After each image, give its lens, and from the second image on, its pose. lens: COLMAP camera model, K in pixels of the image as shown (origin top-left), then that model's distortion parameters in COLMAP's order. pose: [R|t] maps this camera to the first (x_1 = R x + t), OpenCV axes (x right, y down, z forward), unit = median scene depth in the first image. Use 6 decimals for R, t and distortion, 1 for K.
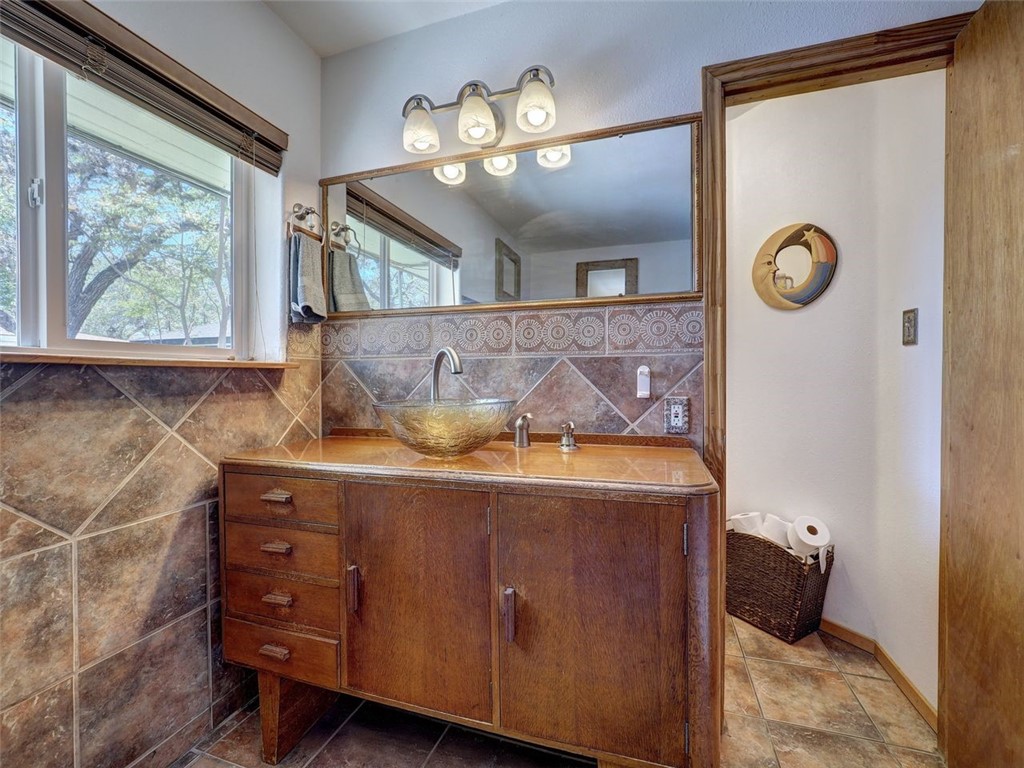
lens RADIAL K [[426.4, 0, 520.3], [0, 426.4, 380.9], [0, 0, 1]] dist [-0.003299, -0.002236]
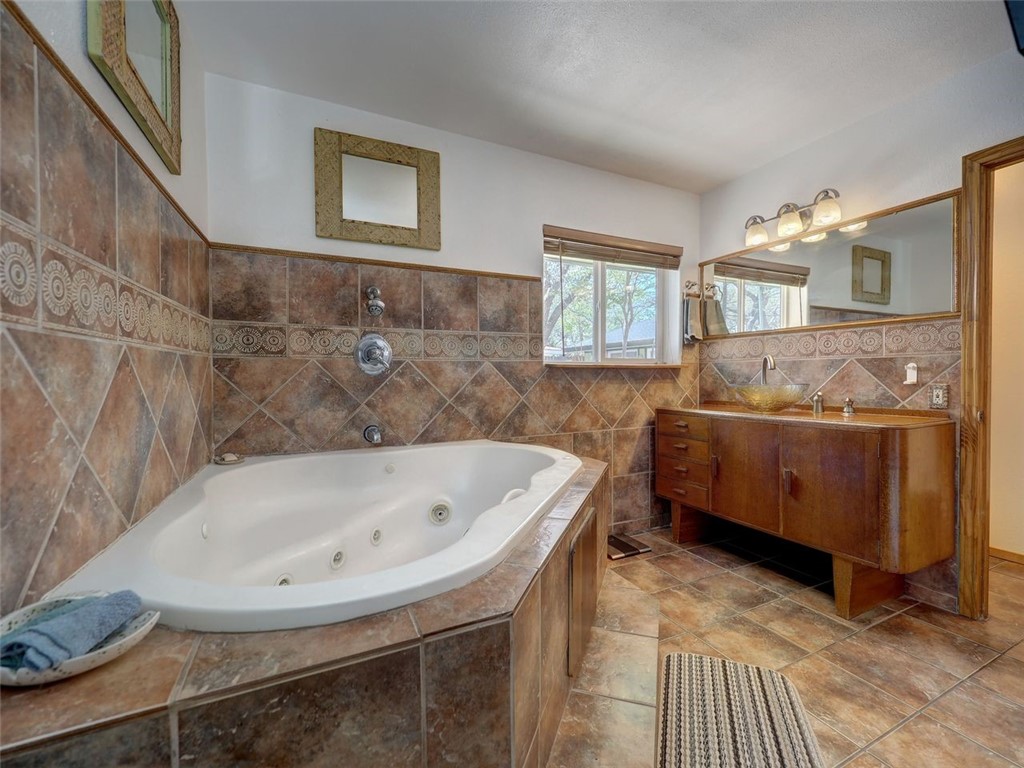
lens RADIAL K [[426.4, 0, 515.9], [0, 426.4, 381.2], [0, 0, 1]] dist [-0.003299, -0.002236]
pose [[0.677468, 0.011836, -0.735457, 0.443734], [-0.005422, 0.999924, 0.011097, 0.019187], [0.735532, -0.003530, 0.677480, -1.049897]]
